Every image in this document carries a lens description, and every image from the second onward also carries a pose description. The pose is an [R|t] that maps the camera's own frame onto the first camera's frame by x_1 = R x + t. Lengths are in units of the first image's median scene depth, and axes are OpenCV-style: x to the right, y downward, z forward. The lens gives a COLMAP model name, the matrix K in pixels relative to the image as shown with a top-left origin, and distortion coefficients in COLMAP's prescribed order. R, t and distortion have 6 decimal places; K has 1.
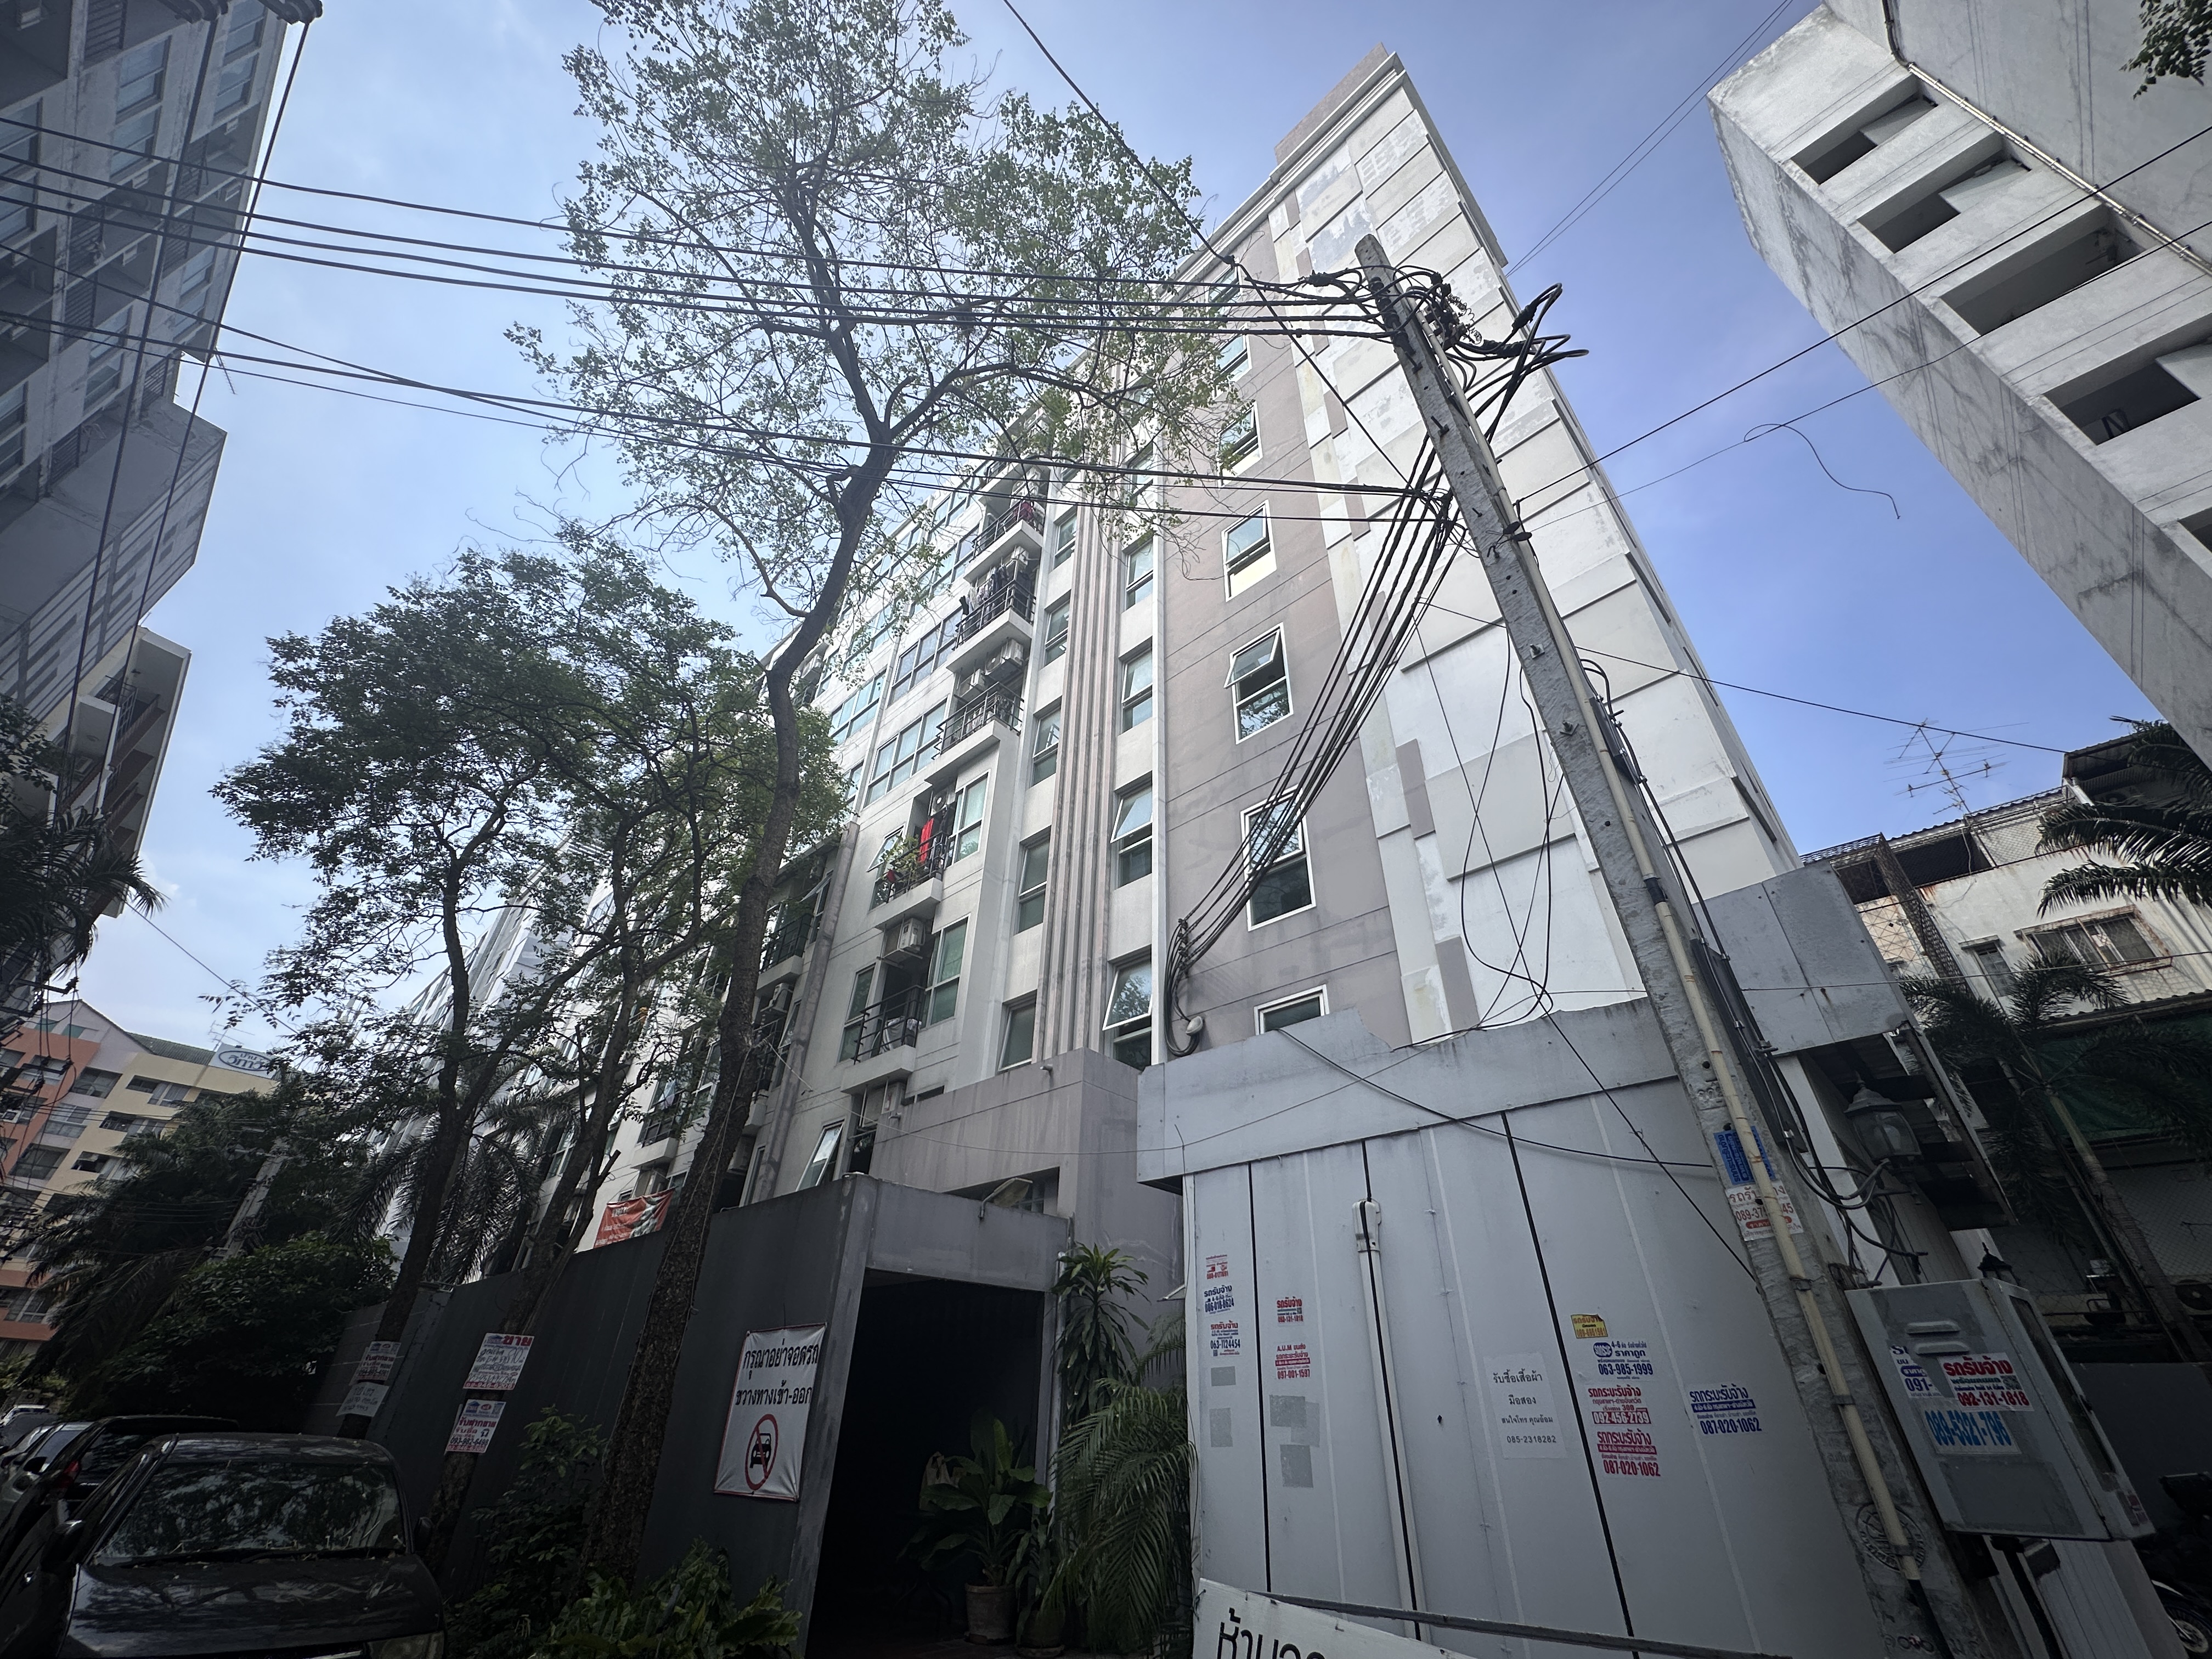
lens RADIAL K [[884.6, 0, 1107.0], [0, 884.6, 828.5], [0, 0, 1]] dist [0.001469, 0.000026]
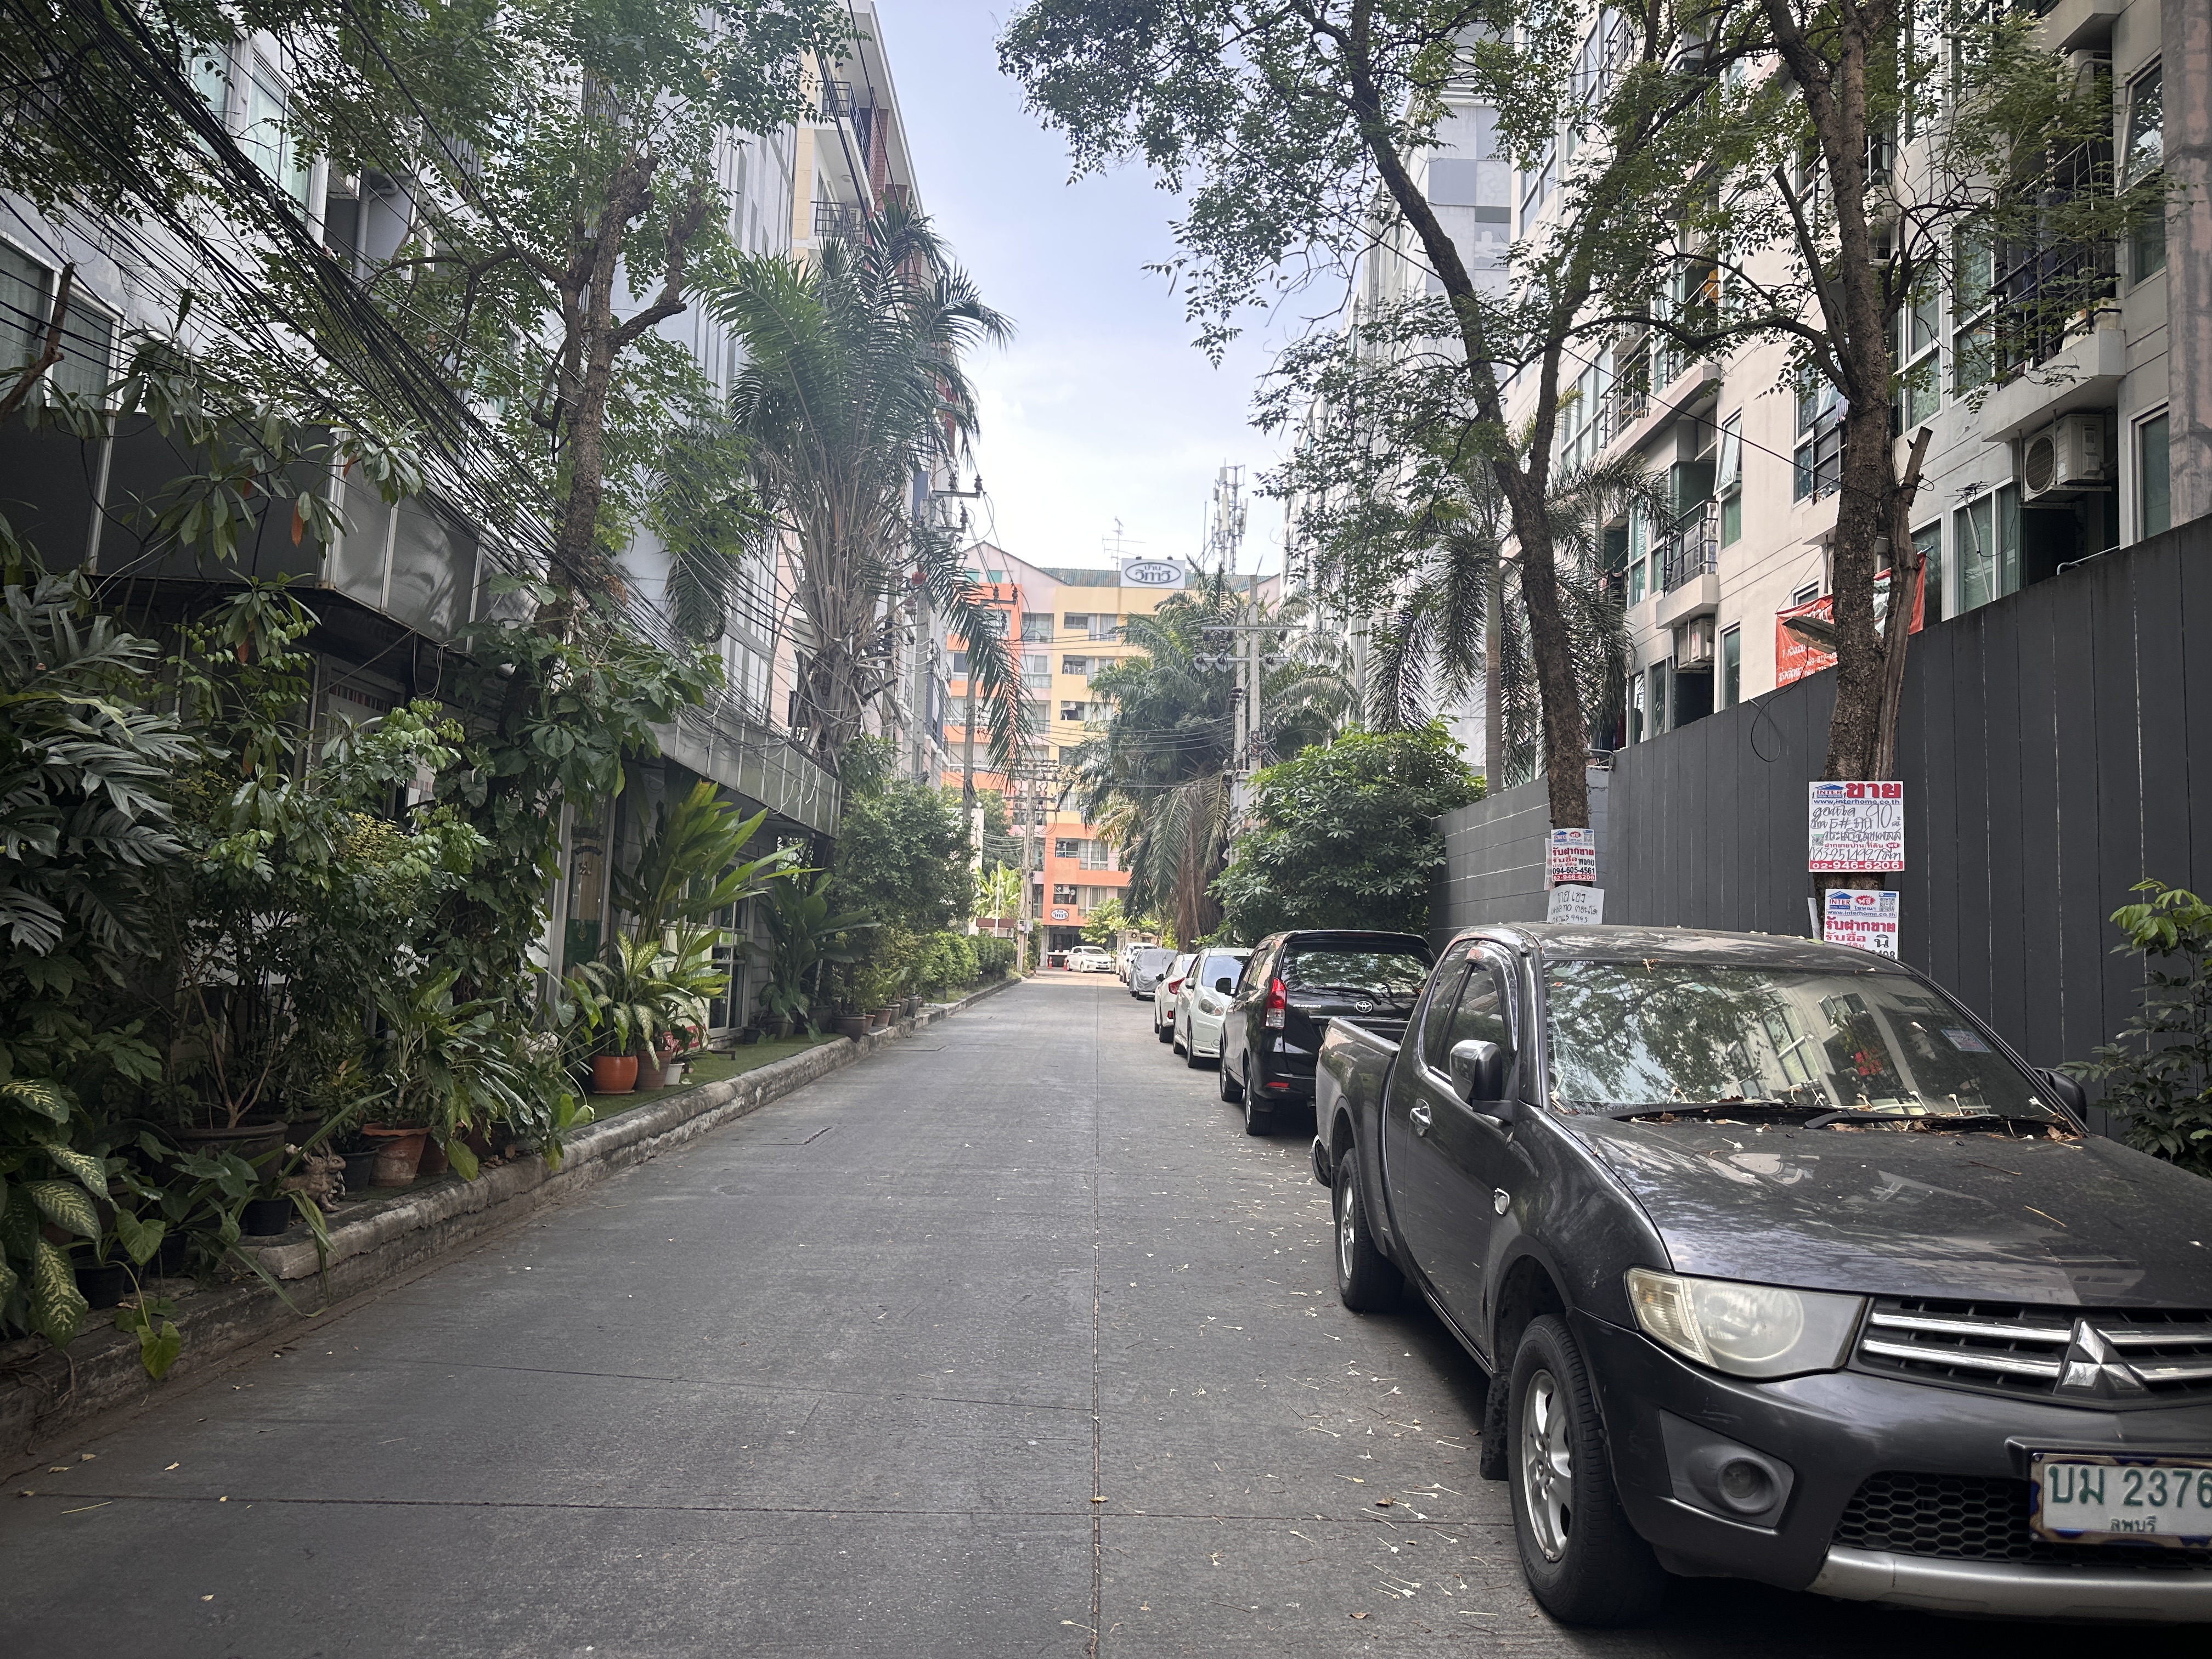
lens RADIAL K [[1537.1, 0, 1106.0], [0, 1537.1, 829.5], [0, 0, 1]] dist [0.029517, -0.073410]
pose [[0.691584, -0.064683, -0.719394, -0.284590], [0.403689, 0.860520, 0.310711, 0.129435], [0.598955, -0.505294, 0.621233, 0.160954]]
